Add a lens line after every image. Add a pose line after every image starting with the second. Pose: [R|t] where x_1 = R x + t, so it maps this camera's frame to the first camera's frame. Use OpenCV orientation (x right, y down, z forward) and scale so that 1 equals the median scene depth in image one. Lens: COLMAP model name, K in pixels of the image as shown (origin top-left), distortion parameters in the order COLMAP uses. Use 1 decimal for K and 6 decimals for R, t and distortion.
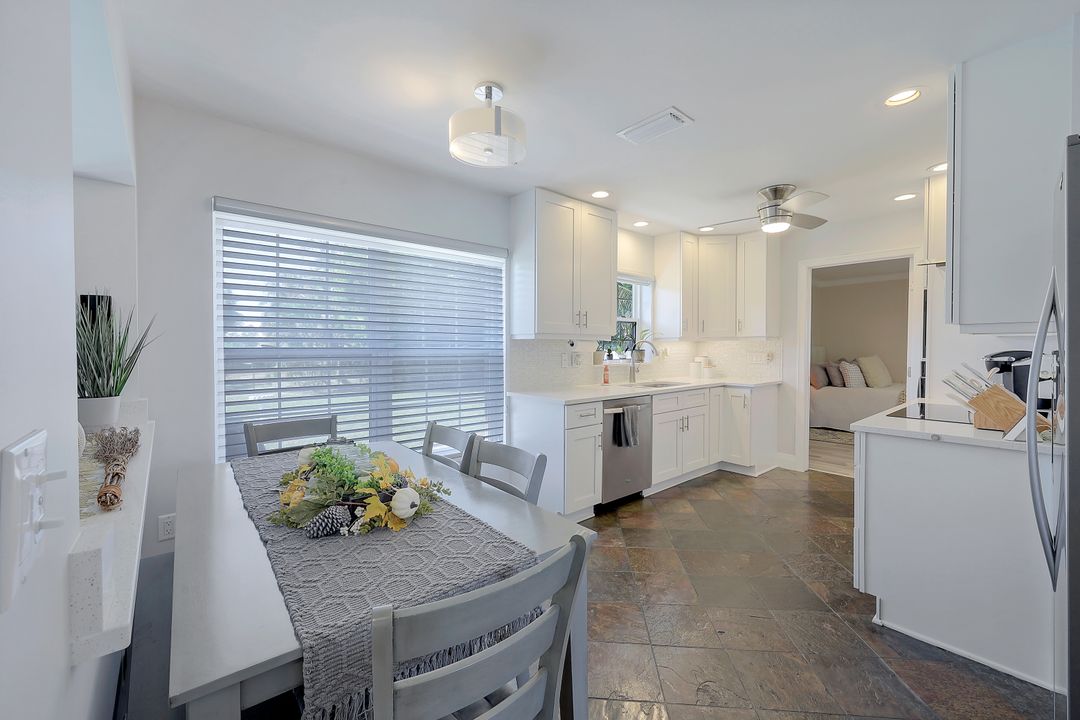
lens RADIAL K [[440.4, 0, 534.9], [0, 440.4, 354.7], [0, 0, 1]] dist [-0.000826, 0.000555]
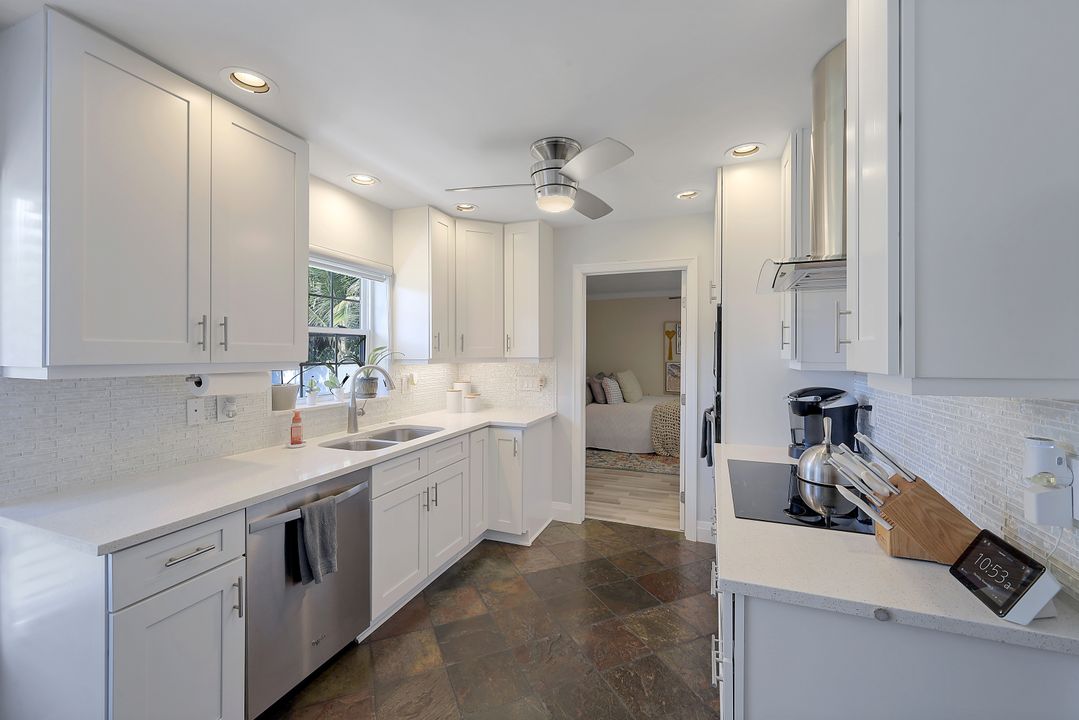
lens RADIAL K [[440.0, 0, 536.2], [0, 440.0, 357.7], [0, 0, 1]] dist [-0.000826, 0.000555]
pose [[0.879308, -0.004951, 0.476228, 0.156147], [0.008206, 0.999955, -0.004756, -0.039151], [-0.476183, 0.008090, 0.879309, 0.330523]]
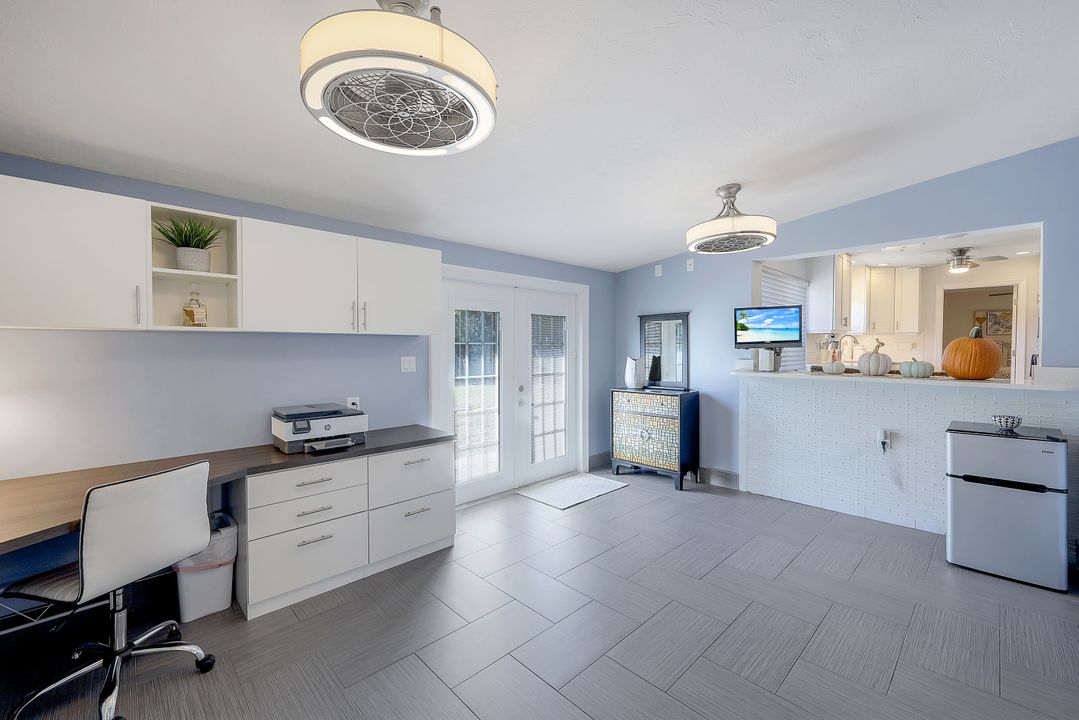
lens RADIAL K [[440.0, 0, 534.2], [0, 440.0, 354.7], [0, 0, 1]] dist [-0.000826, 0.000555]
pose [[0.998066, -0.002973, 0.062093, -0.982106], [0.002994, 0.999995, -0.000231, 0.036424], [-0.062092, 0.000416, 0.998070, -0.511081]]
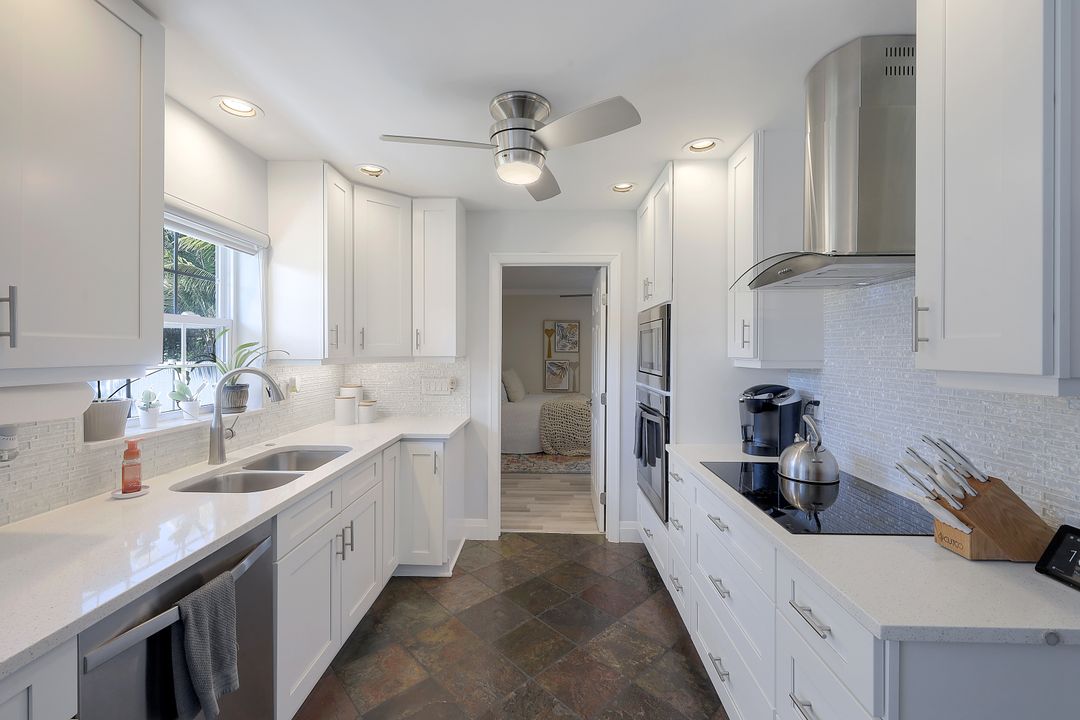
lens RADIAL K [[440.4, 0, 534.8], [0, 440.4, 356.5], [0, 0, 1]] dist [-0.000826, 0.000555]
pose [[0.669776, -0.008503, 0.742515, 0.109341], [0.012207, 0.999925, 0.000439, -0.041719], [-0.742463, 0.008770, 0.669830, 0.472850]]
